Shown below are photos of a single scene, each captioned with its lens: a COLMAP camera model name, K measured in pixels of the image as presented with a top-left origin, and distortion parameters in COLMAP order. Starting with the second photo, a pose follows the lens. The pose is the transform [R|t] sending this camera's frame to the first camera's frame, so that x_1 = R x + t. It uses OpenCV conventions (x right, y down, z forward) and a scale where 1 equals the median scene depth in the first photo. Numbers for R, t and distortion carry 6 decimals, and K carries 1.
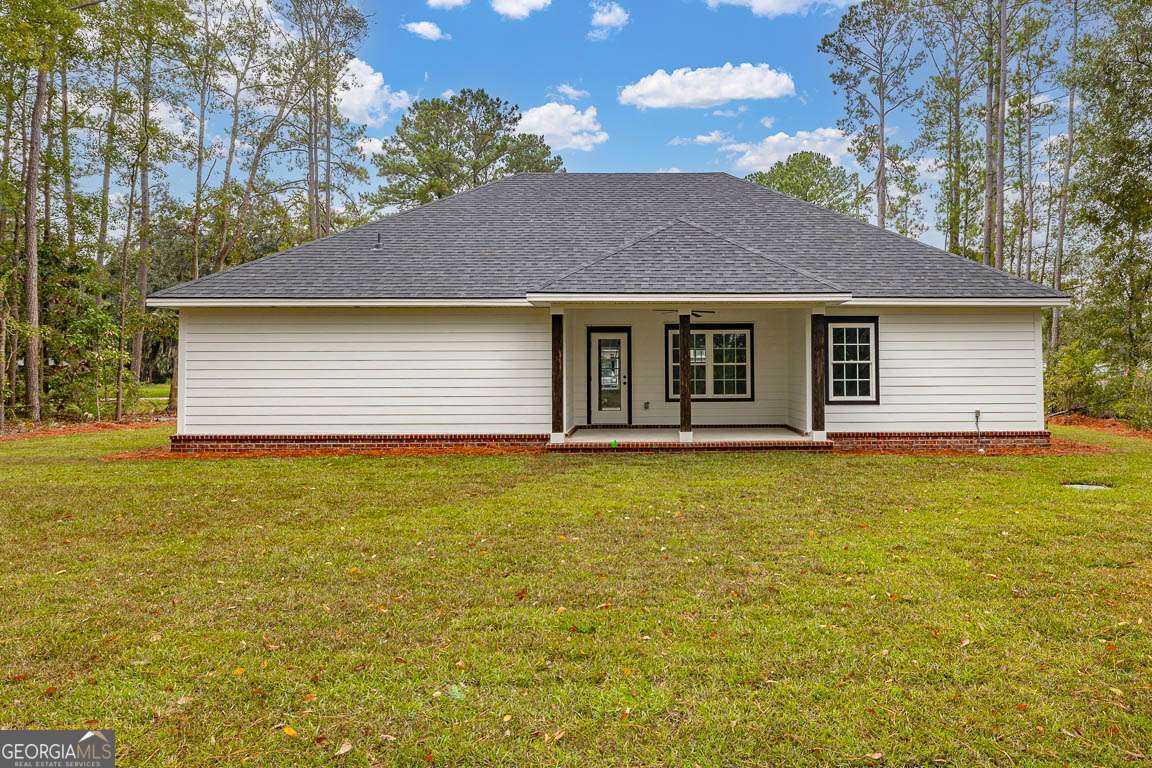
lens RADIAL K [[716.8, 0, 576.0], [0, 716.8, 384.0], [0, 0, 1]] dist [0.002259, 0.000205]
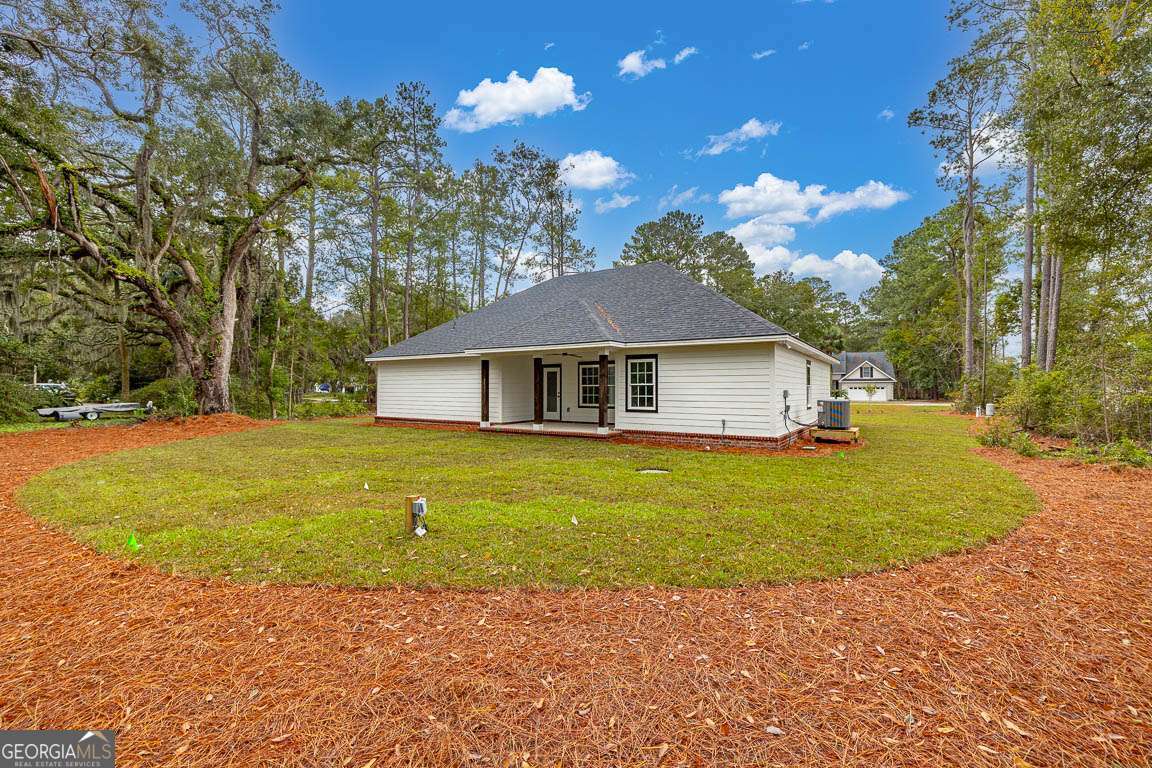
lens RADIAL K [[468.5, 0, 576.0], [0, 468.5, 384.0], [0, 0, 1]] dist [-0.000225, -0.000002]
pose [[0.832576, -0.001165, -0.553909, 0.822129], [-0.013301, 0.999667, -0.022095, -0.007564], [0.553751, 0.025763, 0.832284, 0.088446]]
